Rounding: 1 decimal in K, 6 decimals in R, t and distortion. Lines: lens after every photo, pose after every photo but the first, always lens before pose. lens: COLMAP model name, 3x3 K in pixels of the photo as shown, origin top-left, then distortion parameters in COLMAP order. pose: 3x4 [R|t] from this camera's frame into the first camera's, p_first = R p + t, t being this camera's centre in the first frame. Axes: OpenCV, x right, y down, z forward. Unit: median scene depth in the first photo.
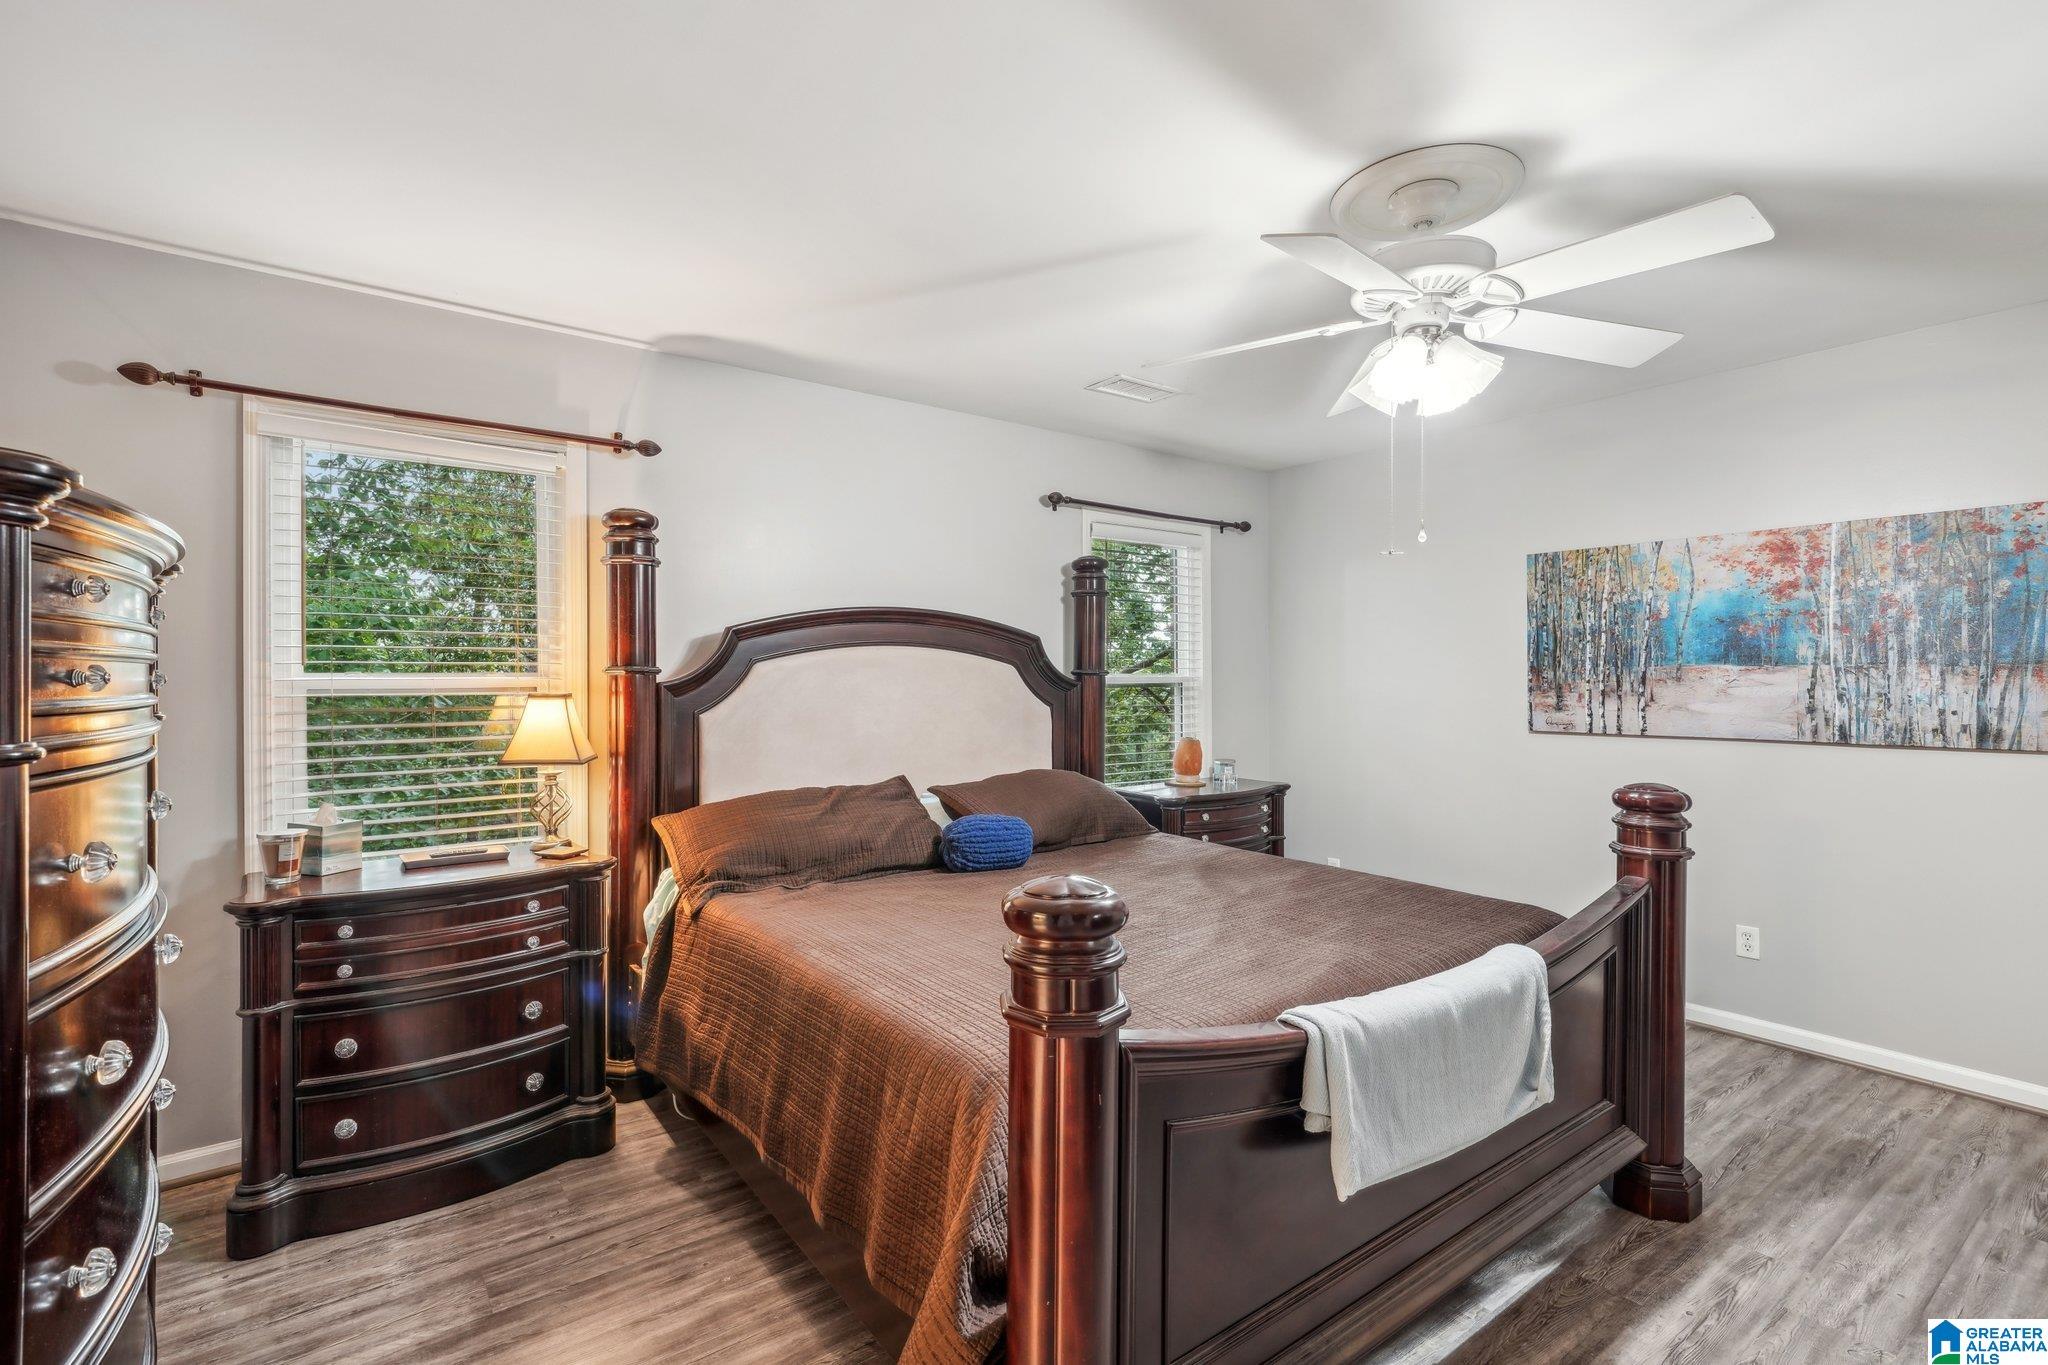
lens RADIAL K [[958.3, 0, 1031.9], [0, 958.3, 679.3], [0, 0, 1]] dist [0.002504, 0.001073]
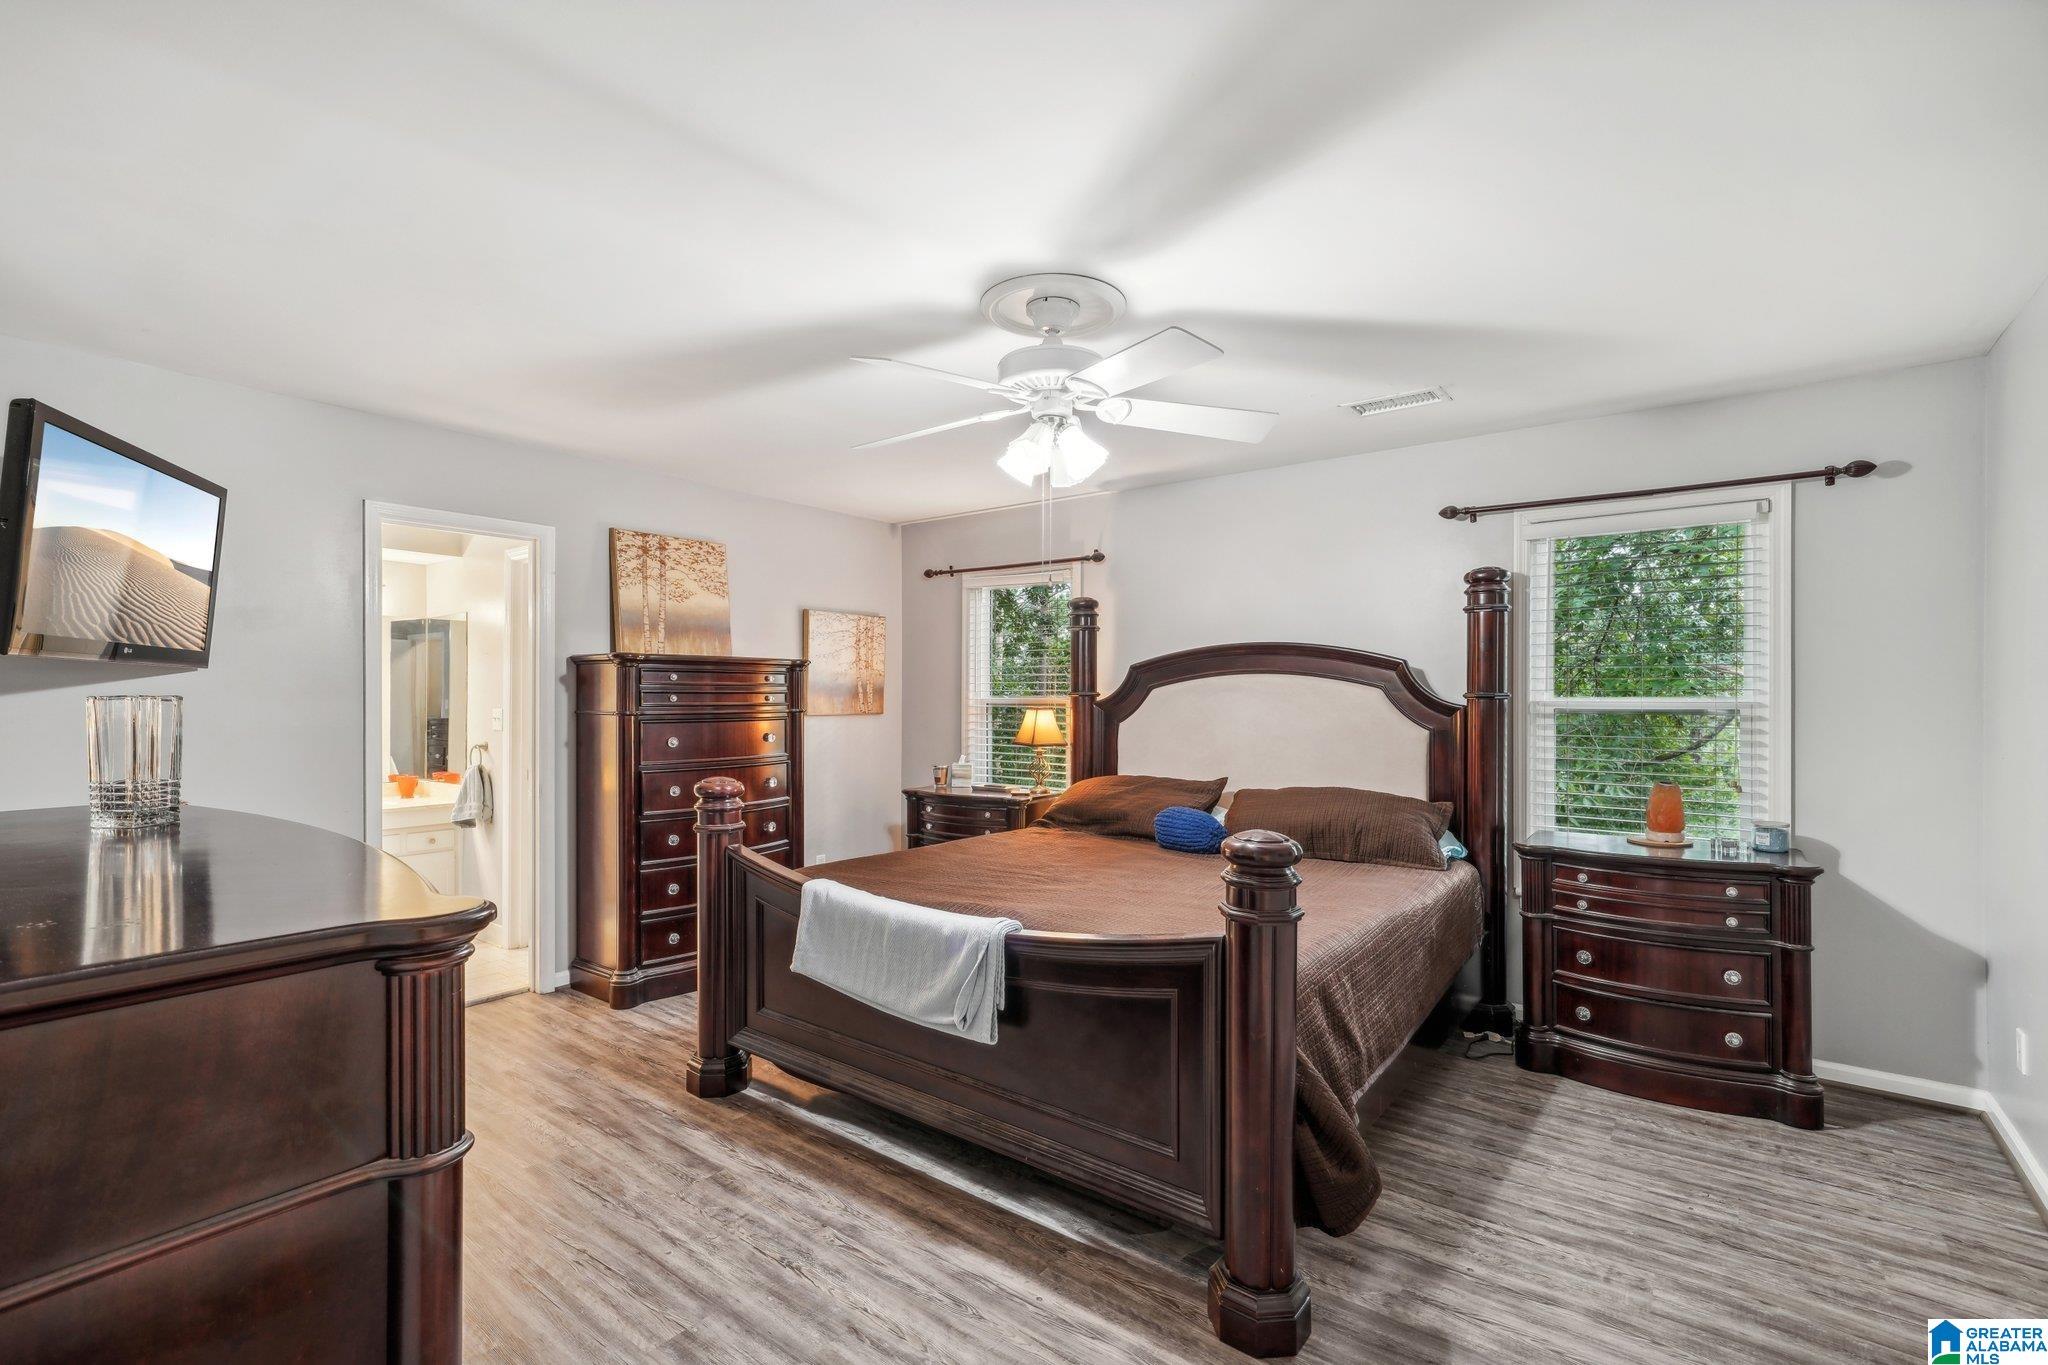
lens RADIAL K [[958.3, 0, 1026.0], [0, 958.3, 684.7], [0, 0, 1]] dist [0.002504, 0.001073]
pose [[0.251834, -0.010566, -0.967713, 1.132646], [-0.005985, 0.999904, -0.012475, -0.004382], [0.967752, 0.008934, 0.251747, 0.470821]]
